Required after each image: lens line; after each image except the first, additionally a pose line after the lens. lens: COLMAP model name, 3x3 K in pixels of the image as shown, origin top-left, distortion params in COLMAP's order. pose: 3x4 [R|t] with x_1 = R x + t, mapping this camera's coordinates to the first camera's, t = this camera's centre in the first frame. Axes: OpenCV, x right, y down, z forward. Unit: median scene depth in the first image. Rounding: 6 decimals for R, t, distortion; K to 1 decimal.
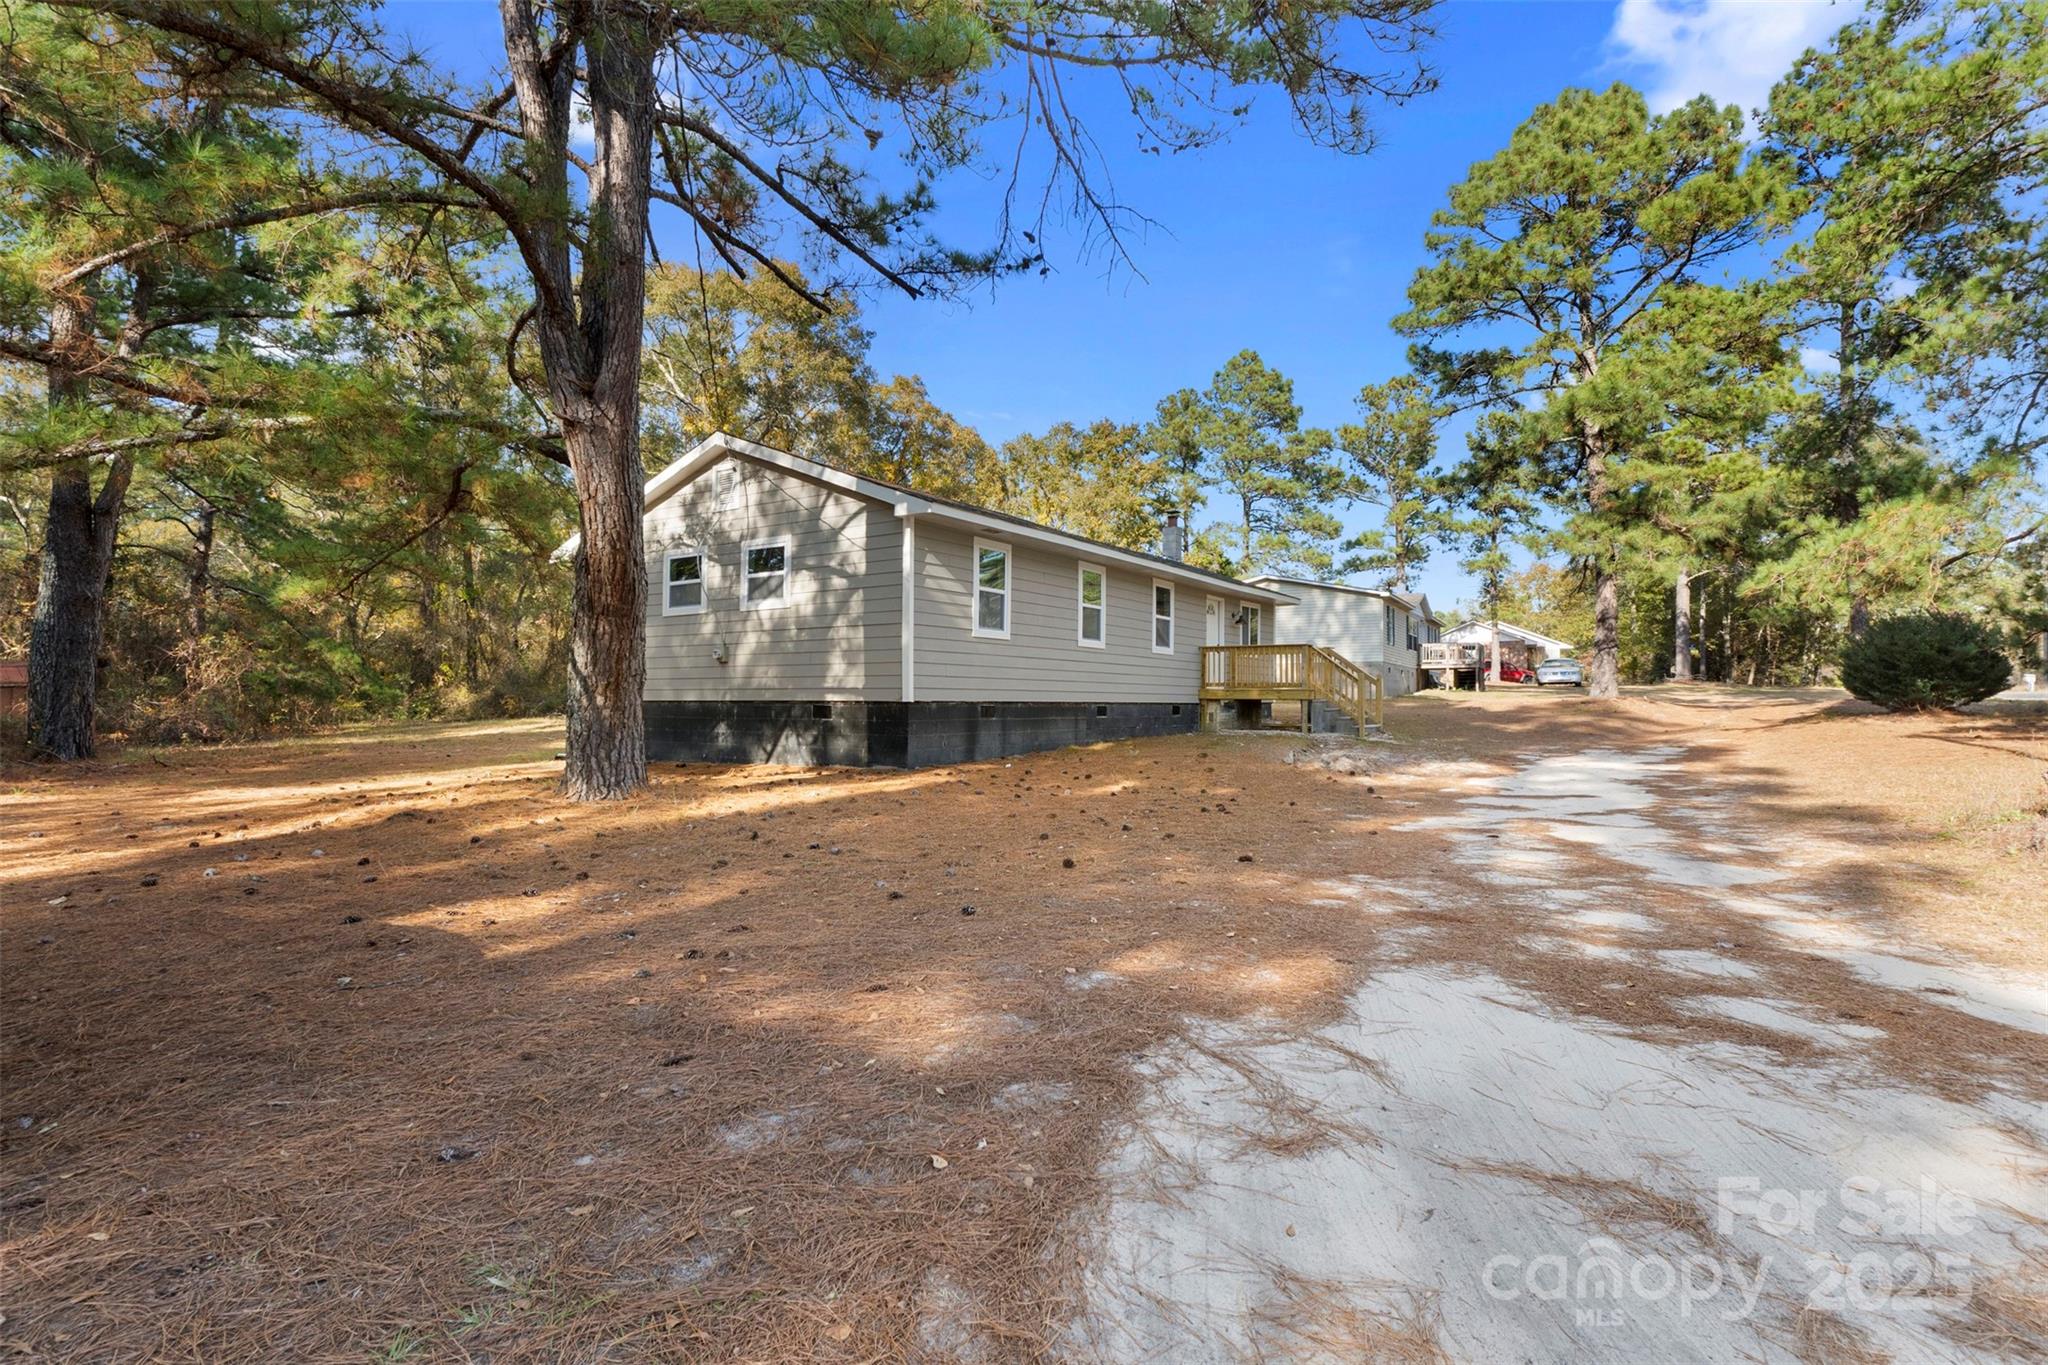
lens RADIAL K [[1010.5, 0, 1030.2], [0, 1010.5, 706.6], [0, 0, 1]] dist [-0.006930, -0.000519]
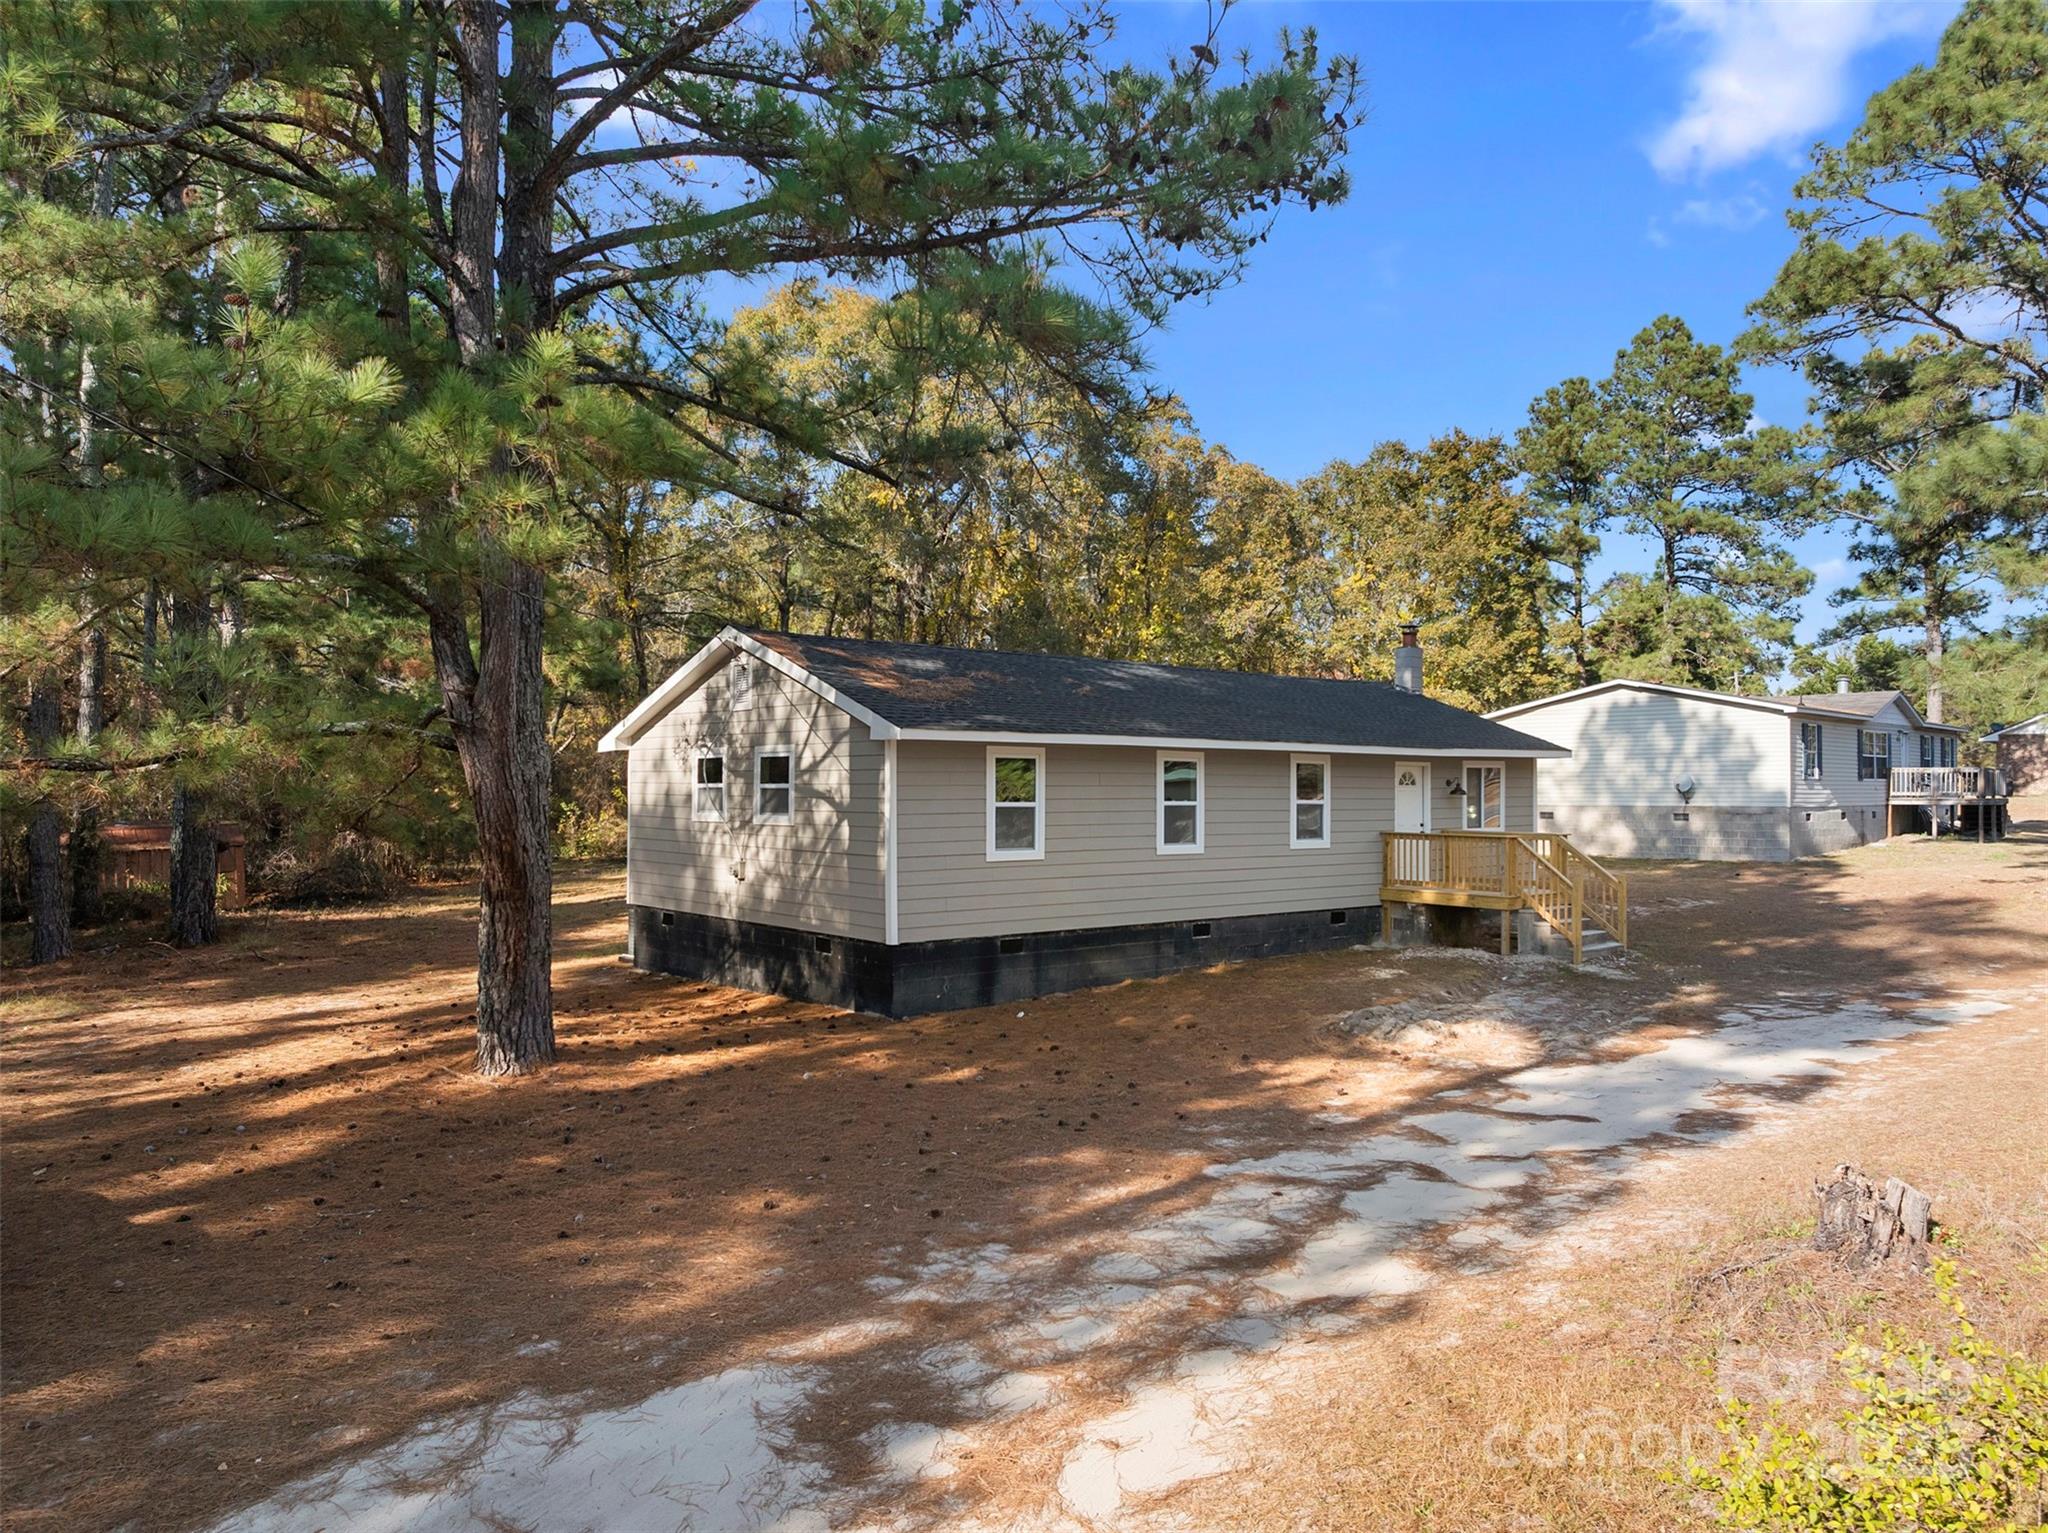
lens RADIAL K [[1451.2, 0, 1024.0], [0, 1451.2, 766.5], [0, 0, 1]] dist [-0.033248, 0.005073]
pose [[0.955667, -0.006524, -0.294379, 0.326206], [0.000169, 0.999767, -0.021607, -0.118966], [0.294451, 0.020599, 0.955445, -0.166202]]
